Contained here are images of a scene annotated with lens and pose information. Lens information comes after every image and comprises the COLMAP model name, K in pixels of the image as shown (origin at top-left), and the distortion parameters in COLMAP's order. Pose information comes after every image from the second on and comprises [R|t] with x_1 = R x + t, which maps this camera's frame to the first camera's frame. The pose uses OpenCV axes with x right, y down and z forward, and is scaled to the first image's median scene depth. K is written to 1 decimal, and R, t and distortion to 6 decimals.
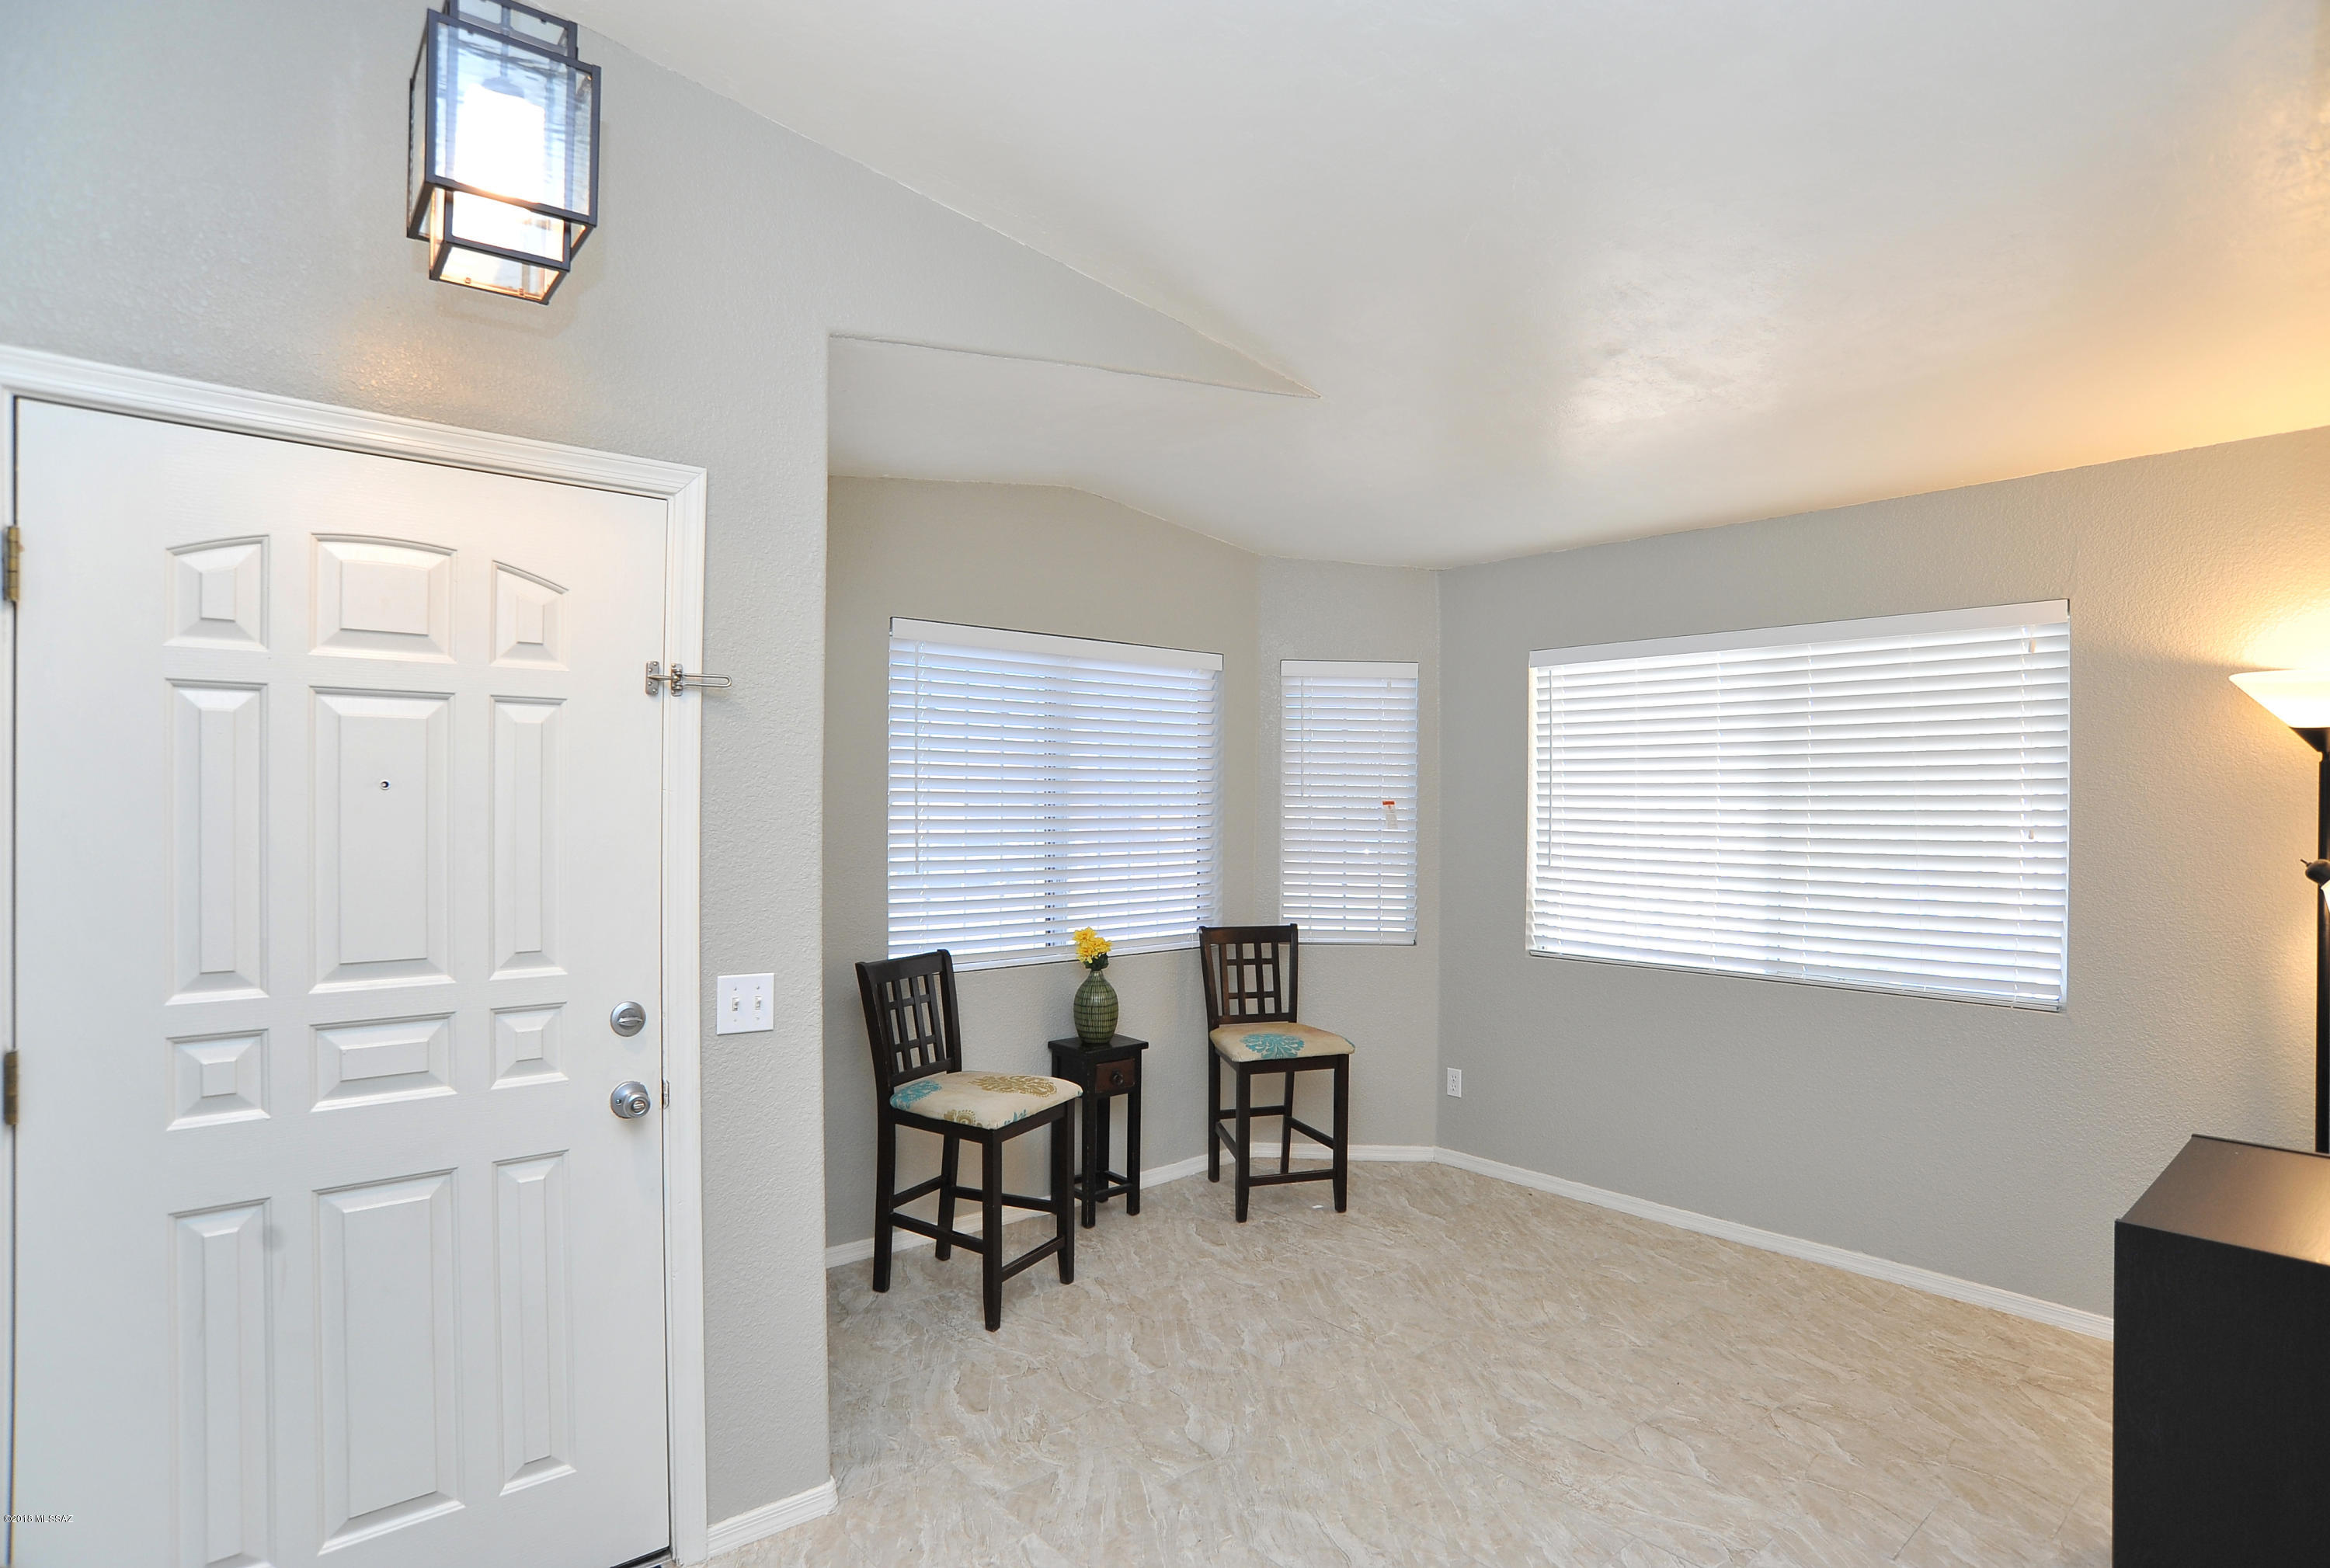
lens RADIAL K [[1208.0, 0, 1177.4], [0, 1208.0, 805.3], [0, 0, 1]] dist [-0.107346, 0.054748]
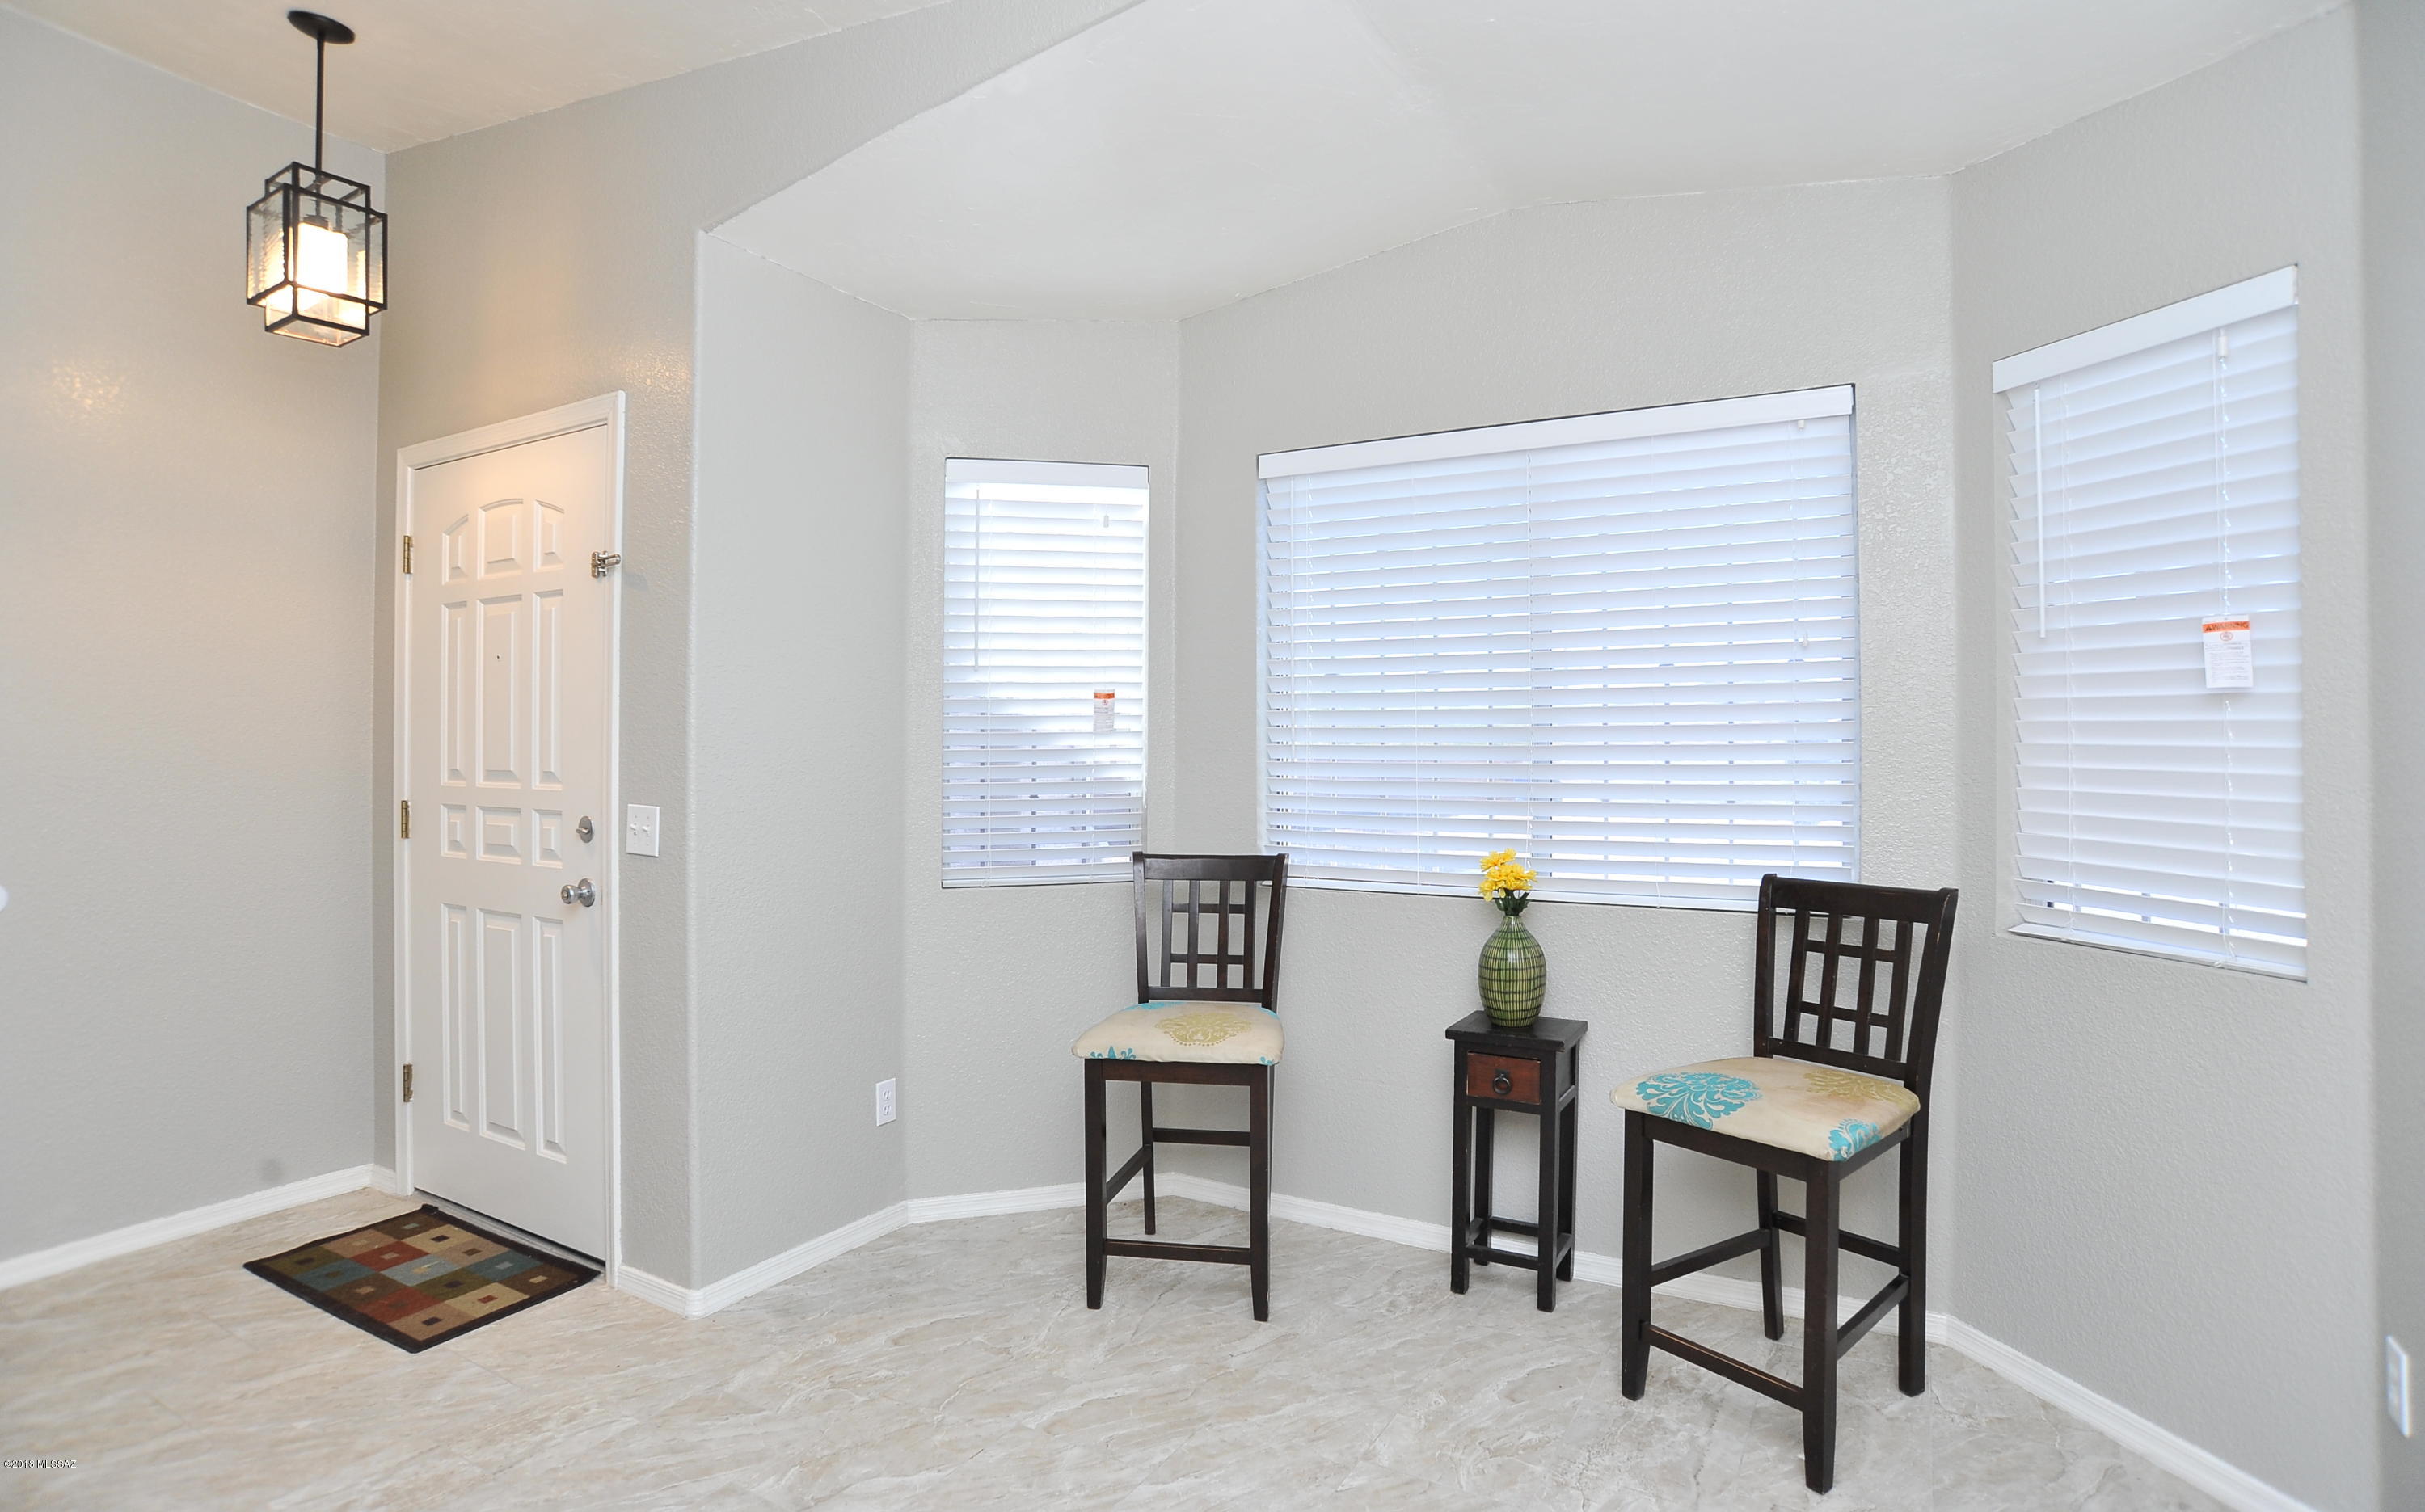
lens RADIAL K [[1244.6, 0, 1208.2], [0, 1244.6, 724.5], [0, 0, 1]] dist [-0.114988, 0.062430]
pose [[0.318166, -0.022504, -0.947768, 0.586584], [-0.002036, 0.999700, -0.024421, 0.055452], [0.948033, 0.009699, 0.318025, 0.705334]]
